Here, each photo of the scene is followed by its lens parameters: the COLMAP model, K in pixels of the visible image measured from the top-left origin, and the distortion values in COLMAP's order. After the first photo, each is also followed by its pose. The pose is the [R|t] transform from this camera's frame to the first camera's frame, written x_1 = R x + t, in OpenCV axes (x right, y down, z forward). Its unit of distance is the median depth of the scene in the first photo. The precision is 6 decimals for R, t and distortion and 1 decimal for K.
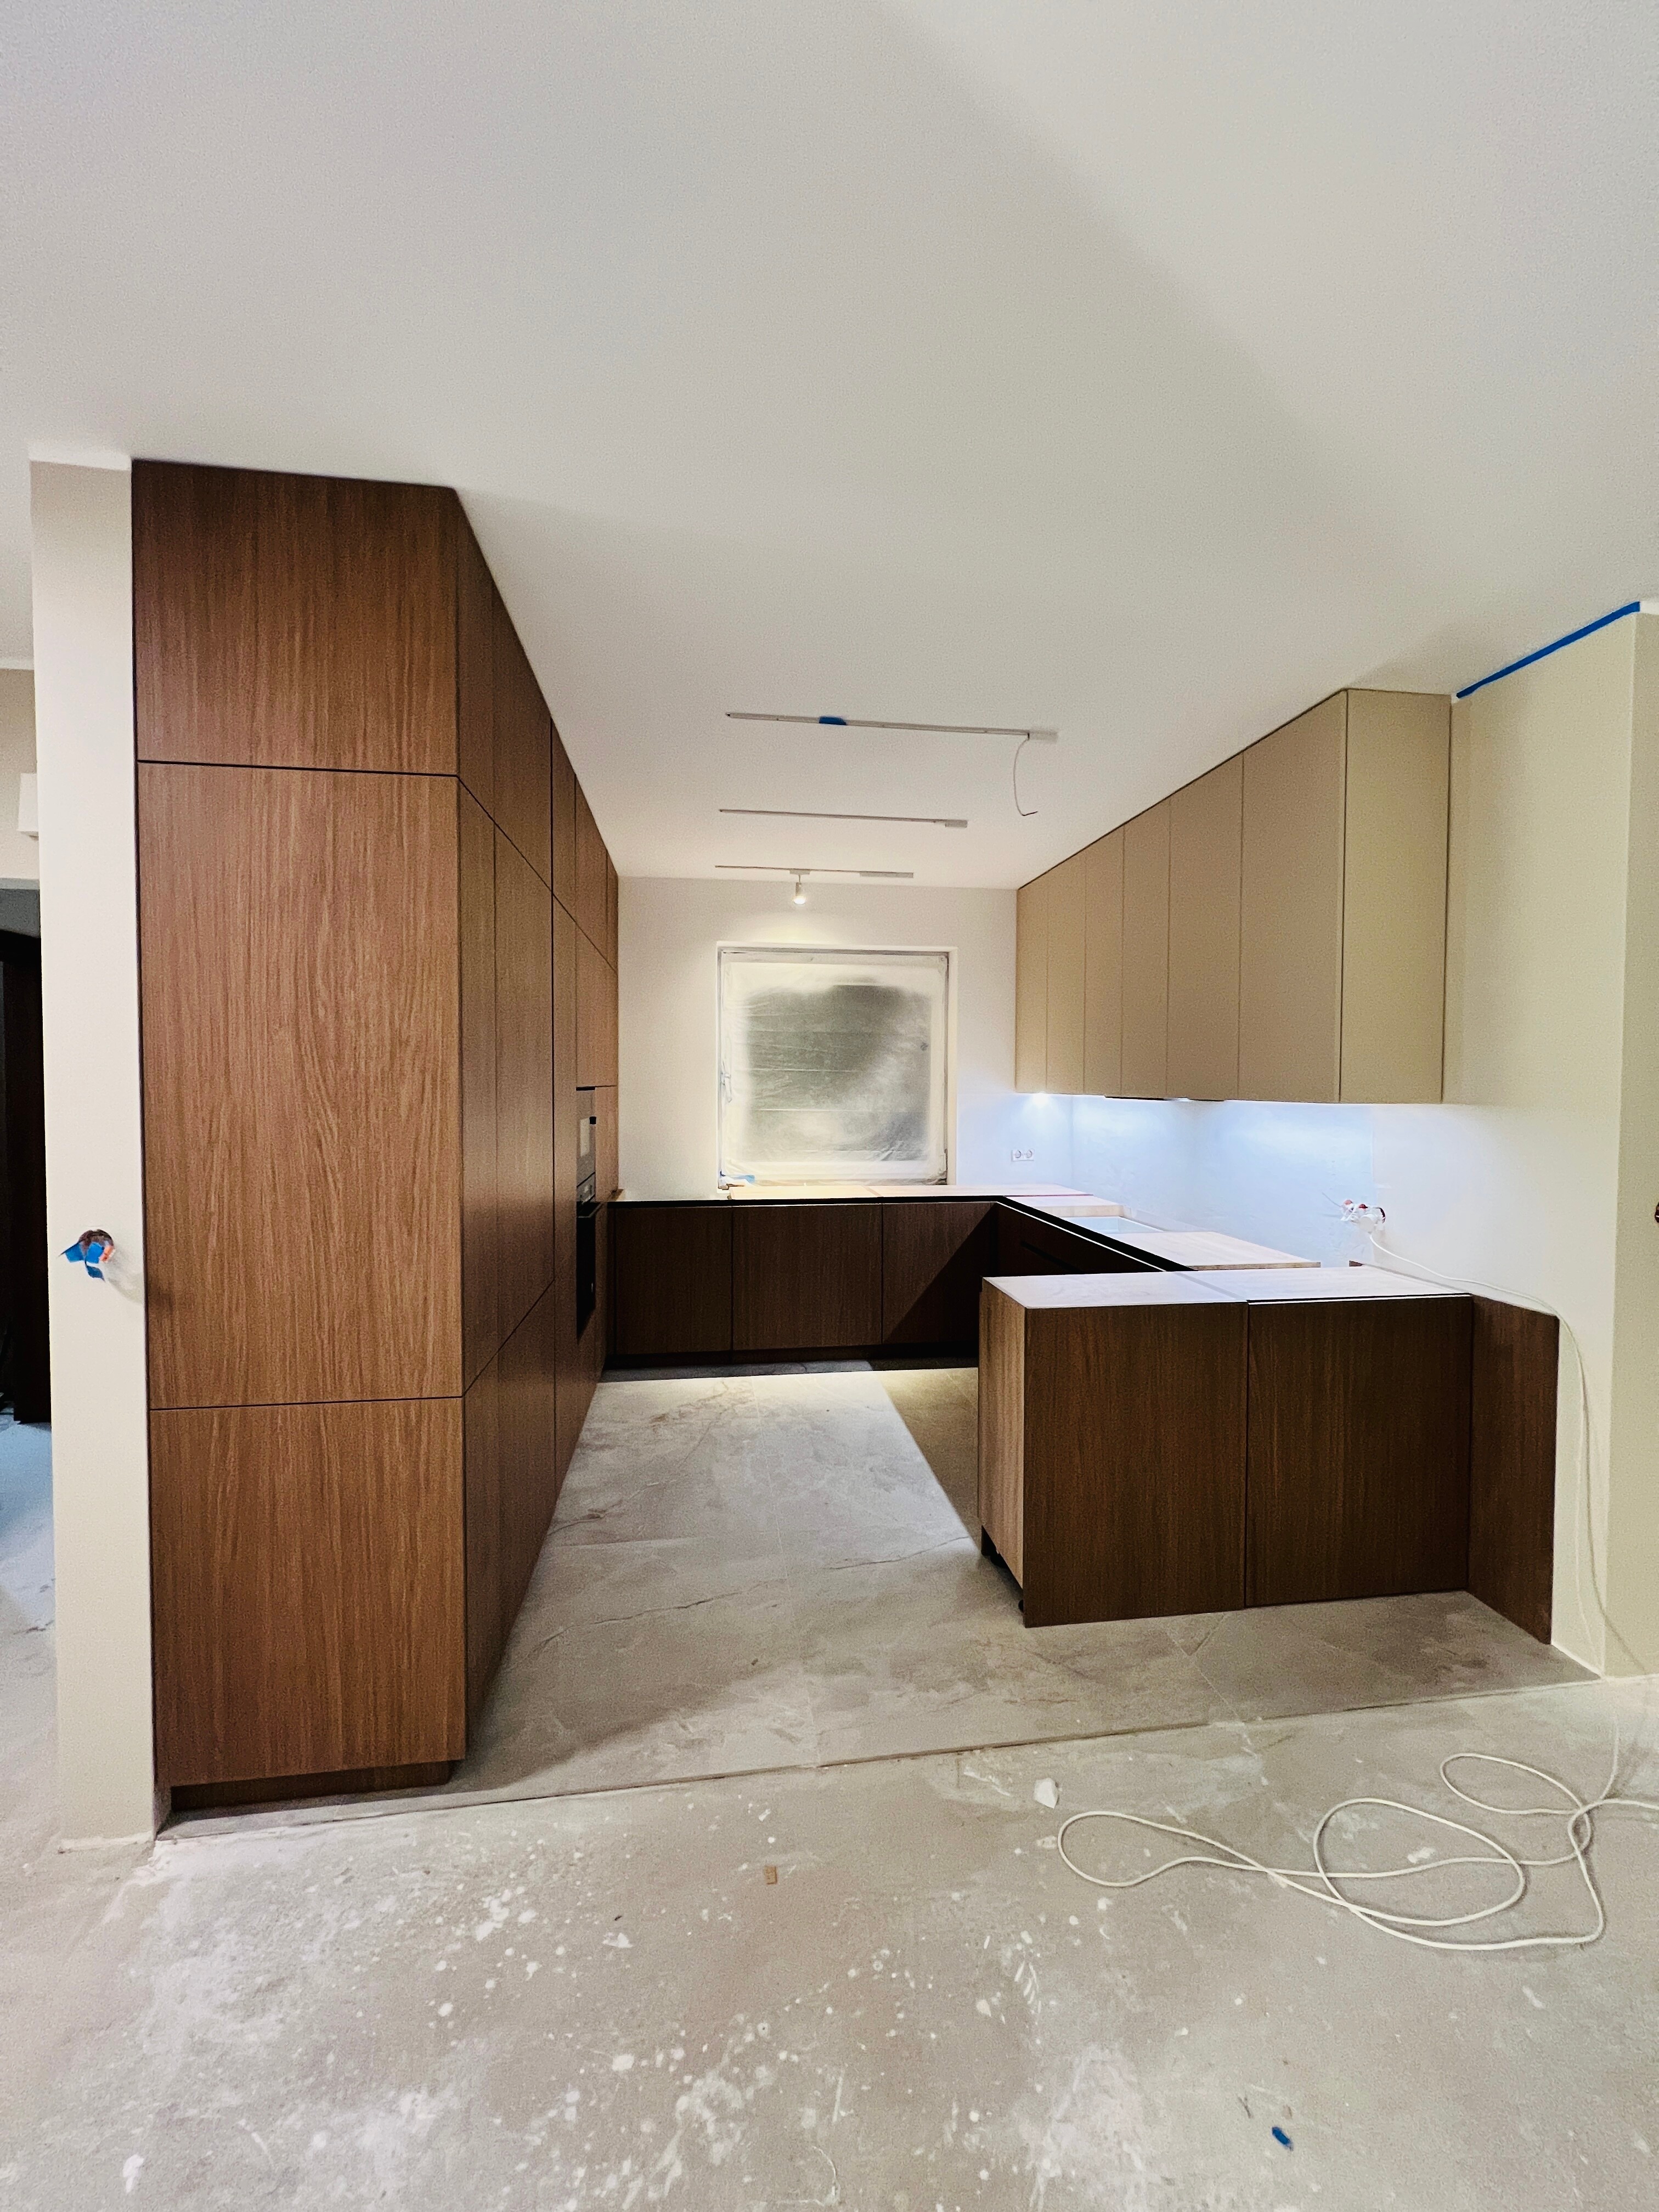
lens RADIAL K [[878.0, 0, 829.5], [0, 878.0, 1106.0], [0, 0, 1]] dist [0.000891, -0.000272]
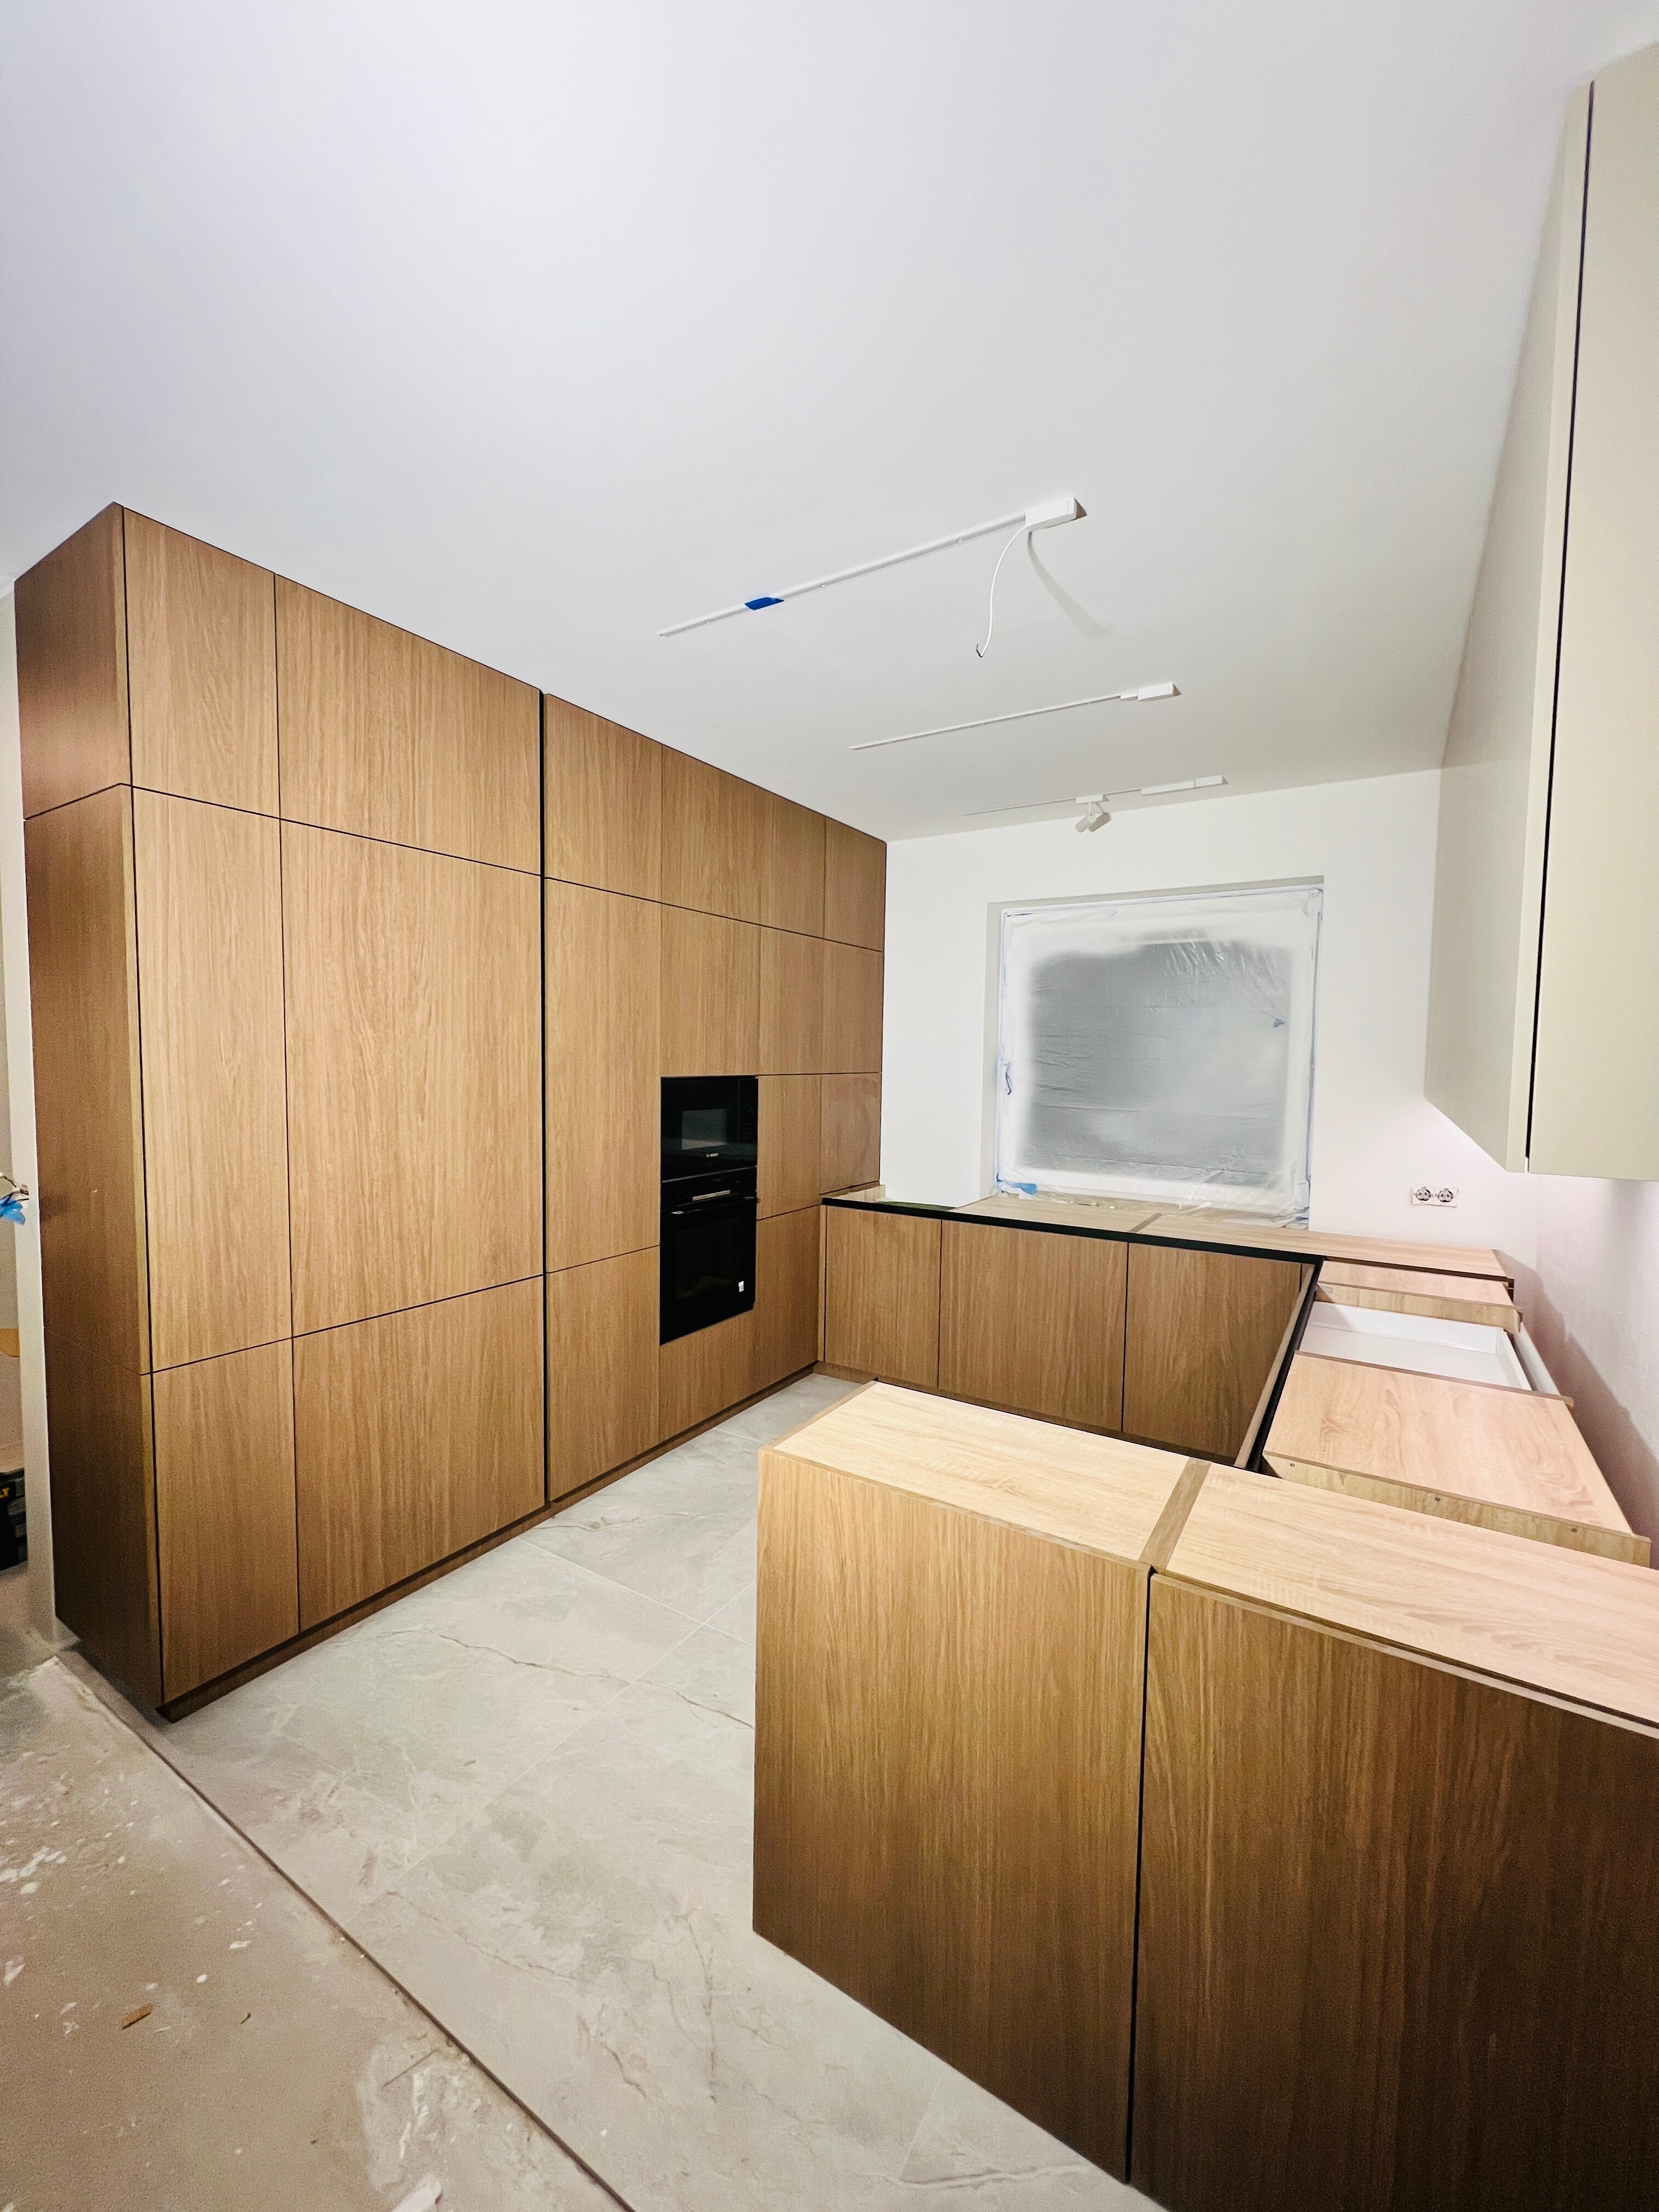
lens RADIAL K [[878.0, 0, 829.5], [0, 878.0, 1106.0], [0, 0, 1]] dist [0.000891, -0.000272]
pose [[0.761394, 0.044783, -0.646741, 0.562373], [-0.028533, 0.998959, 0.035581, -0.035216], [0.647661, -0.008638, 0.761879, 0.464958]]
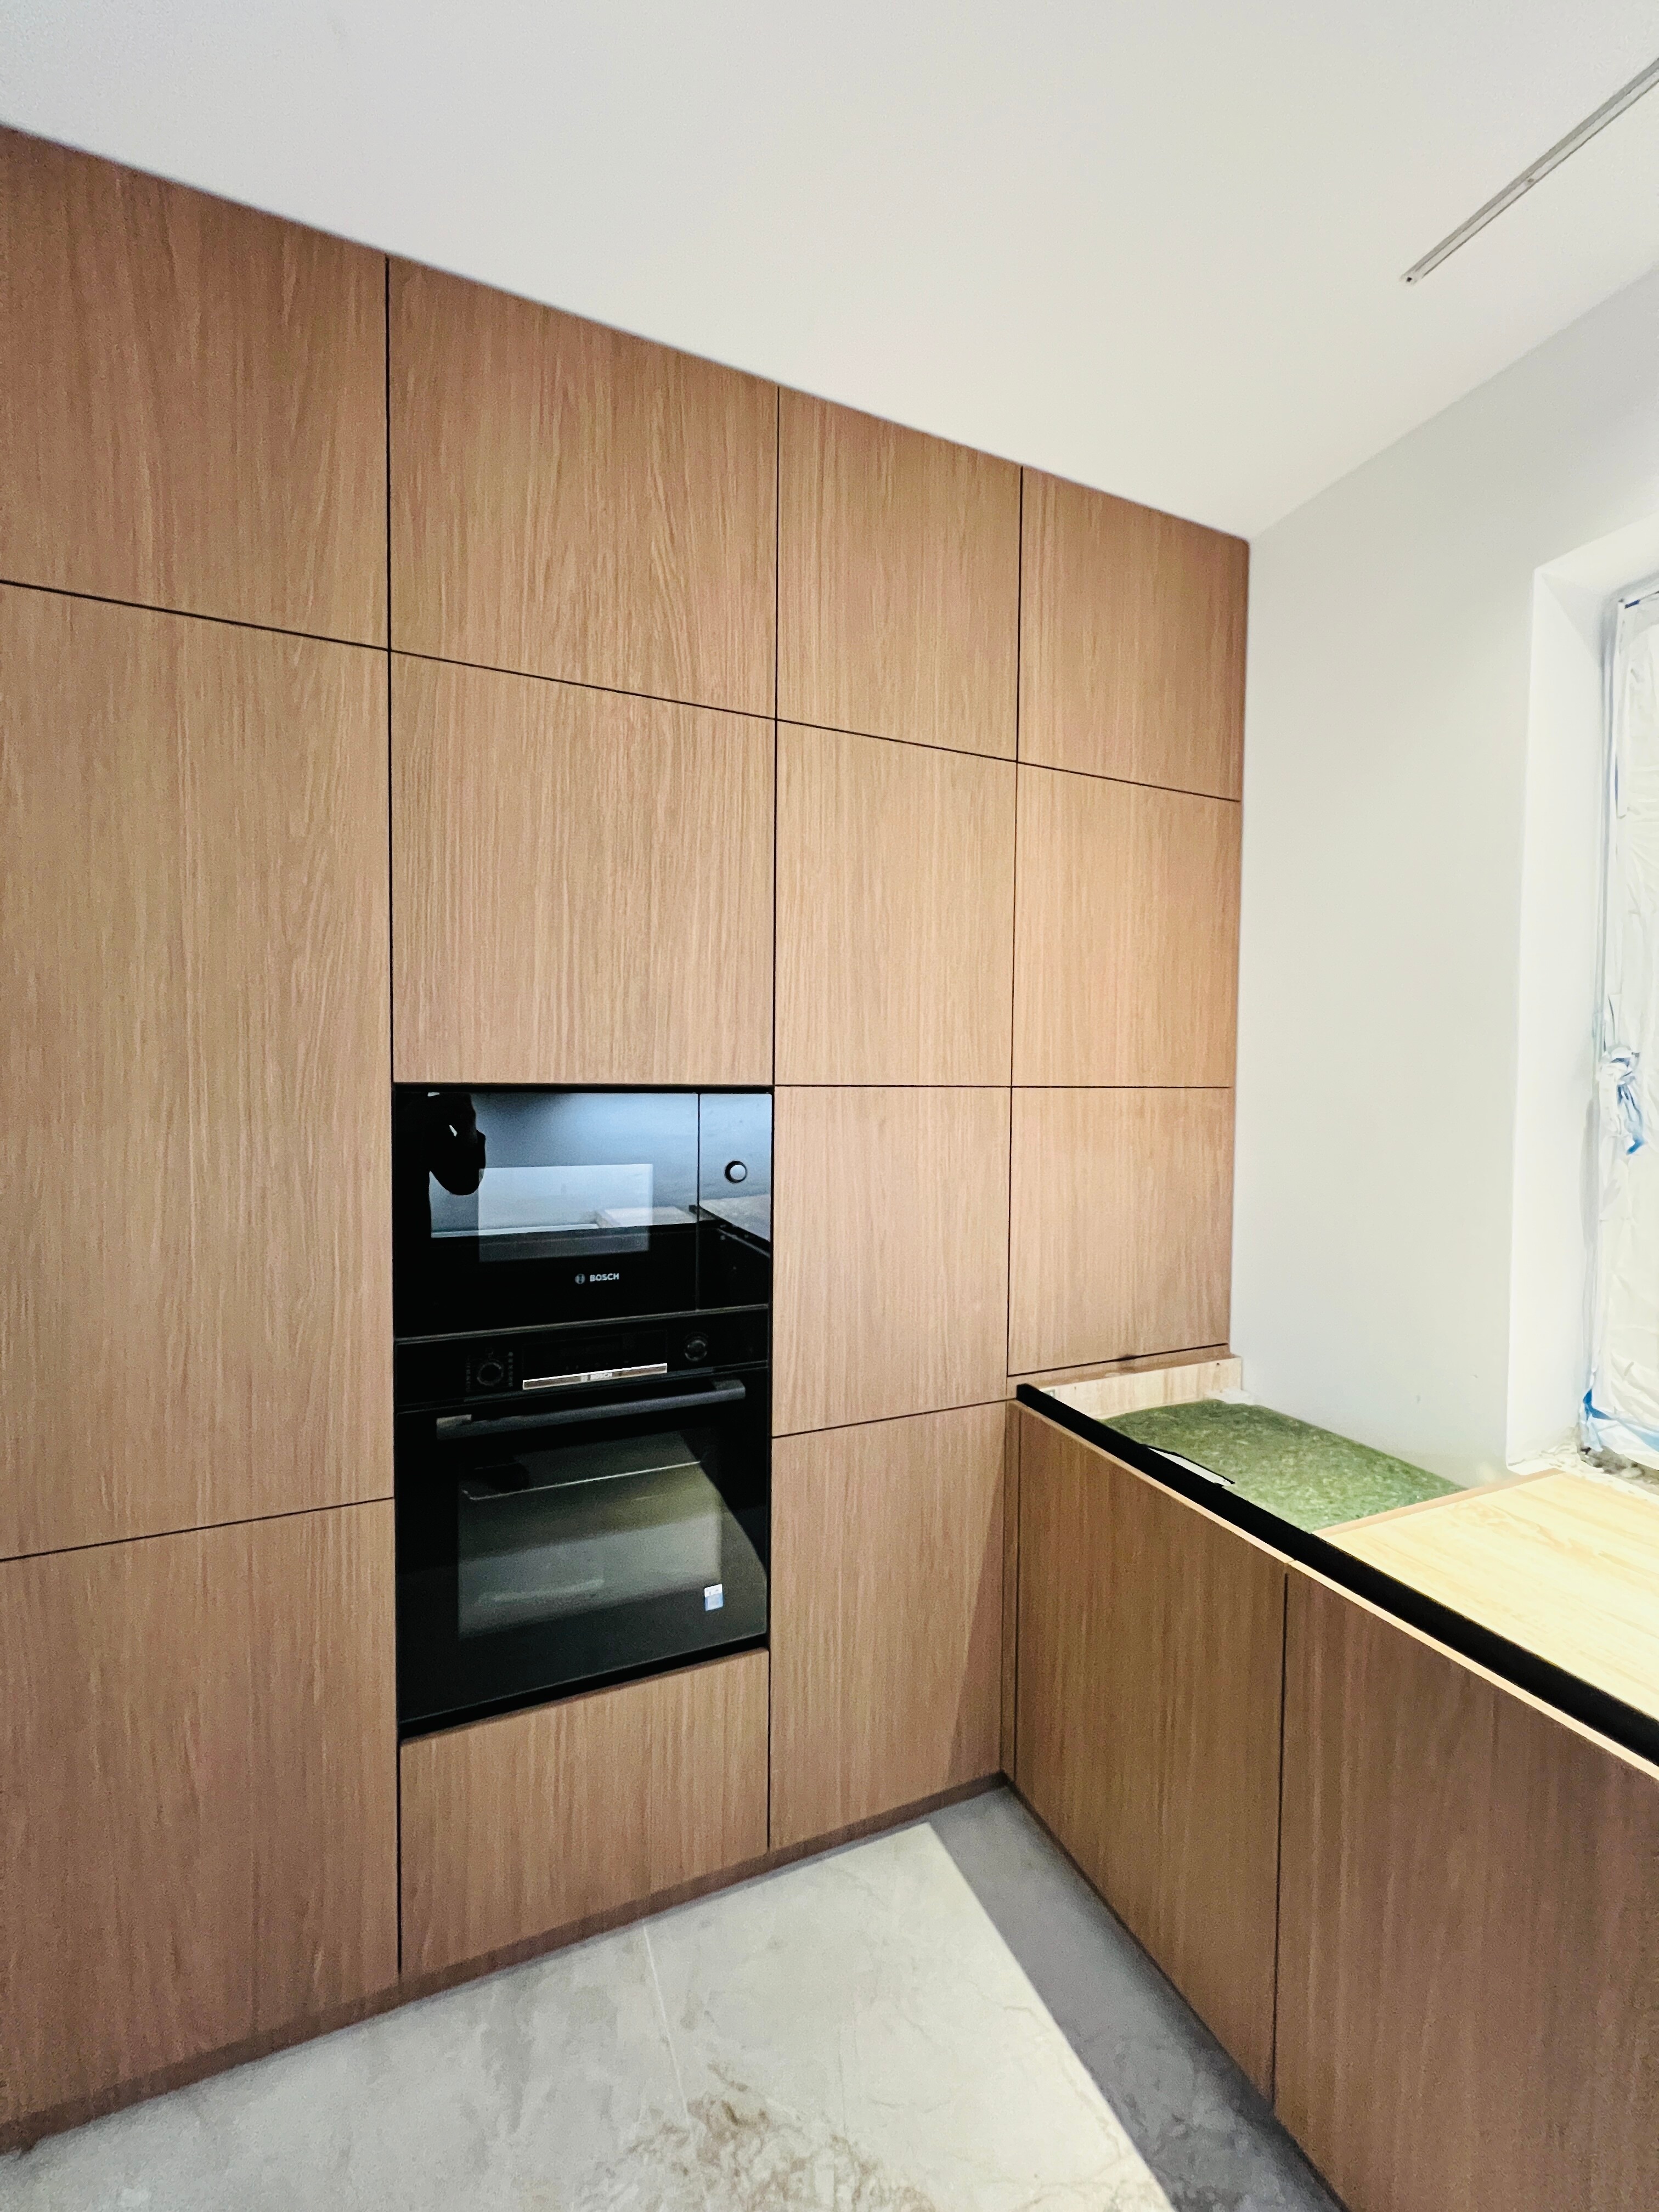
lens RADIAL K [[878.0, 0, 829.5], [0, 878.0, 1106.0], [0, 0, 1]] dist [0.000891, -0.000272]
pose [[0.250895, 0.022639, -0.967750, 0.161586], [-0.032802, 0.999351, 0.014874, -0.027881], [0.967458, 0.028012, 0.251475, 1.298542]]
